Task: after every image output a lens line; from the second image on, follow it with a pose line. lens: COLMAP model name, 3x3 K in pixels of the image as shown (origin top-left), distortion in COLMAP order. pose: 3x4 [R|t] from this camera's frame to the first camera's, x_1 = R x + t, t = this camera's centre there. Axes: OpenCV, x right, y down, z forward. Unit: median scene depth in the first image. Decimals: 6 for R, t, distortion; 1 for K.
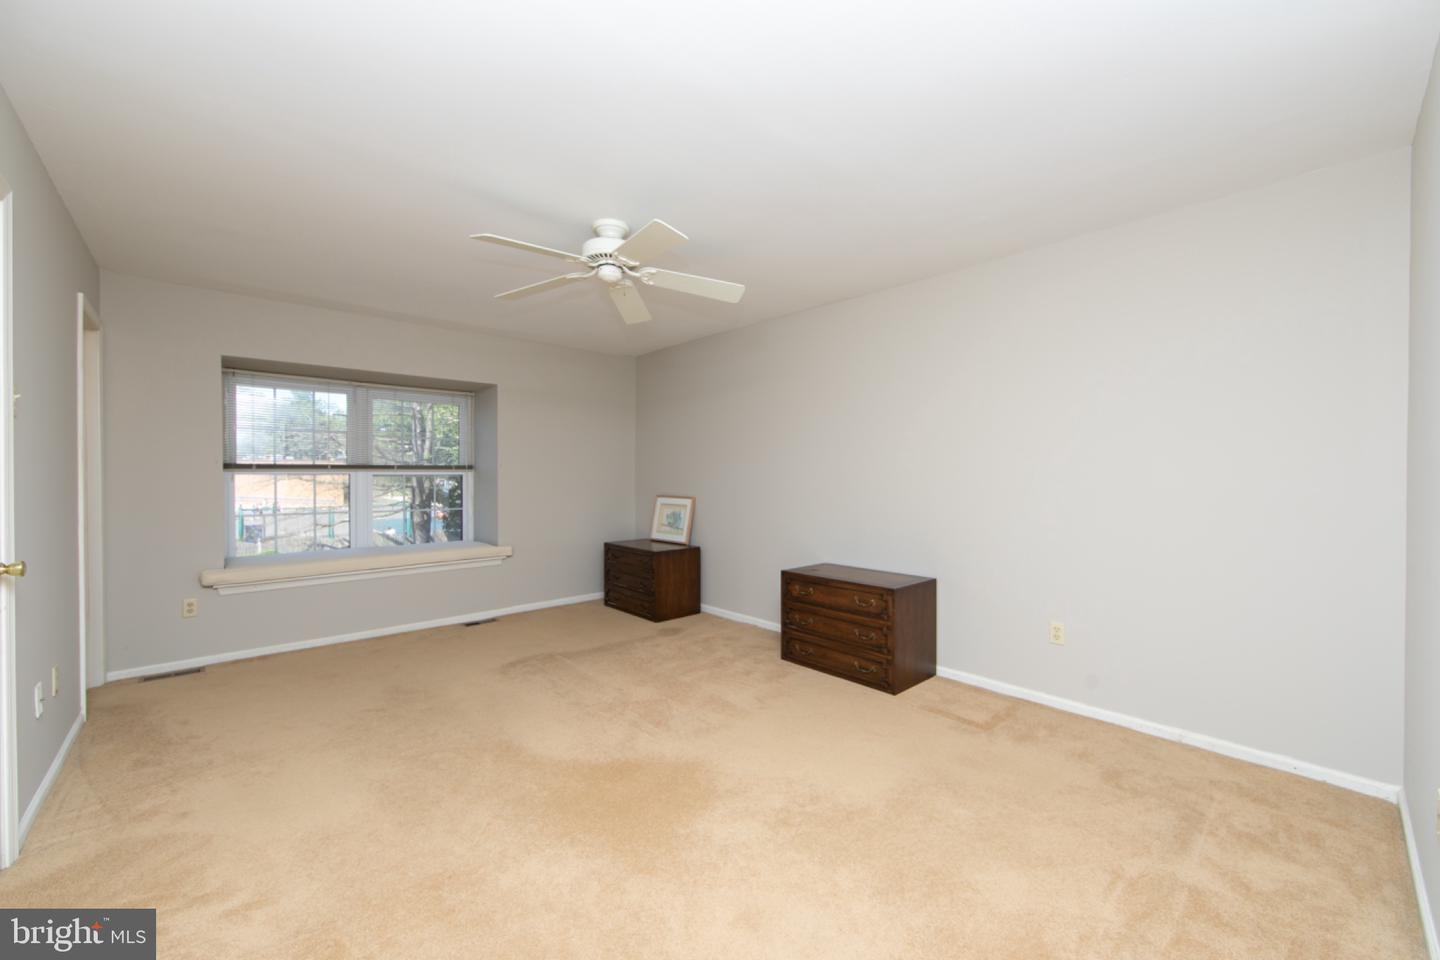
lens RADIAL K [[575.8, 0, 720.2], [0, 575.8, 483.5], [0, 0, 1]] dist [0.001134, -0.000765]
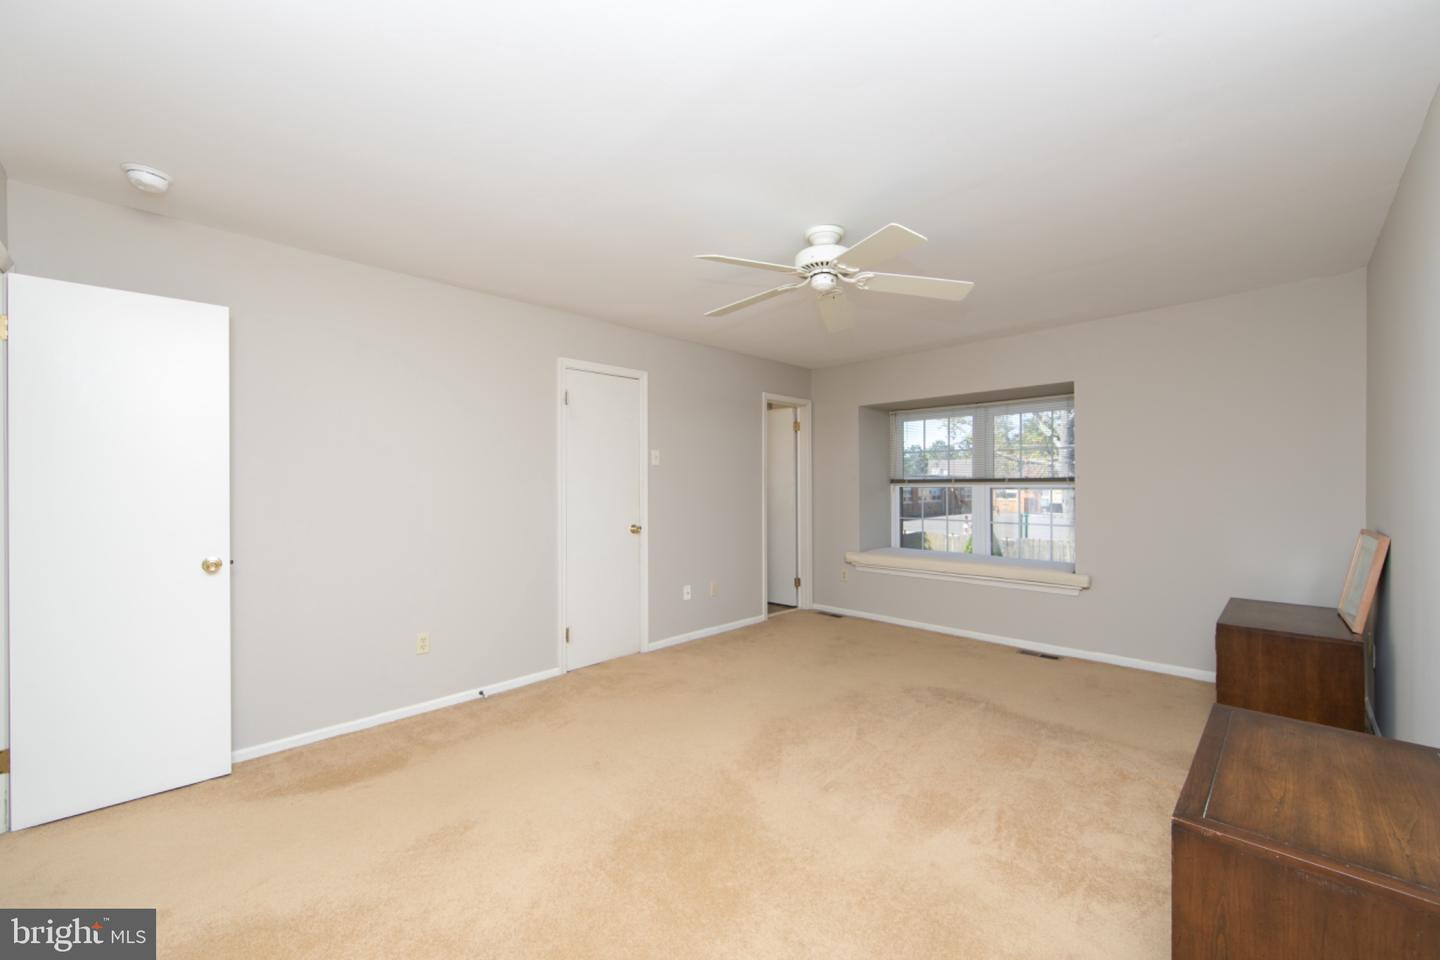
lens RADIAL K [[575.8, 0, 715.9], [0, 575.8, 476.8], [0, 0, 1]] dist [0.001134, -0.000765]
pose [[0.032927, -0.015905, -0.999331, 0.448270], [-0.013306, 0.999778, -0.016351, -0.011035], [0.999369, 0.013836, 0.032708, 0.461538]]
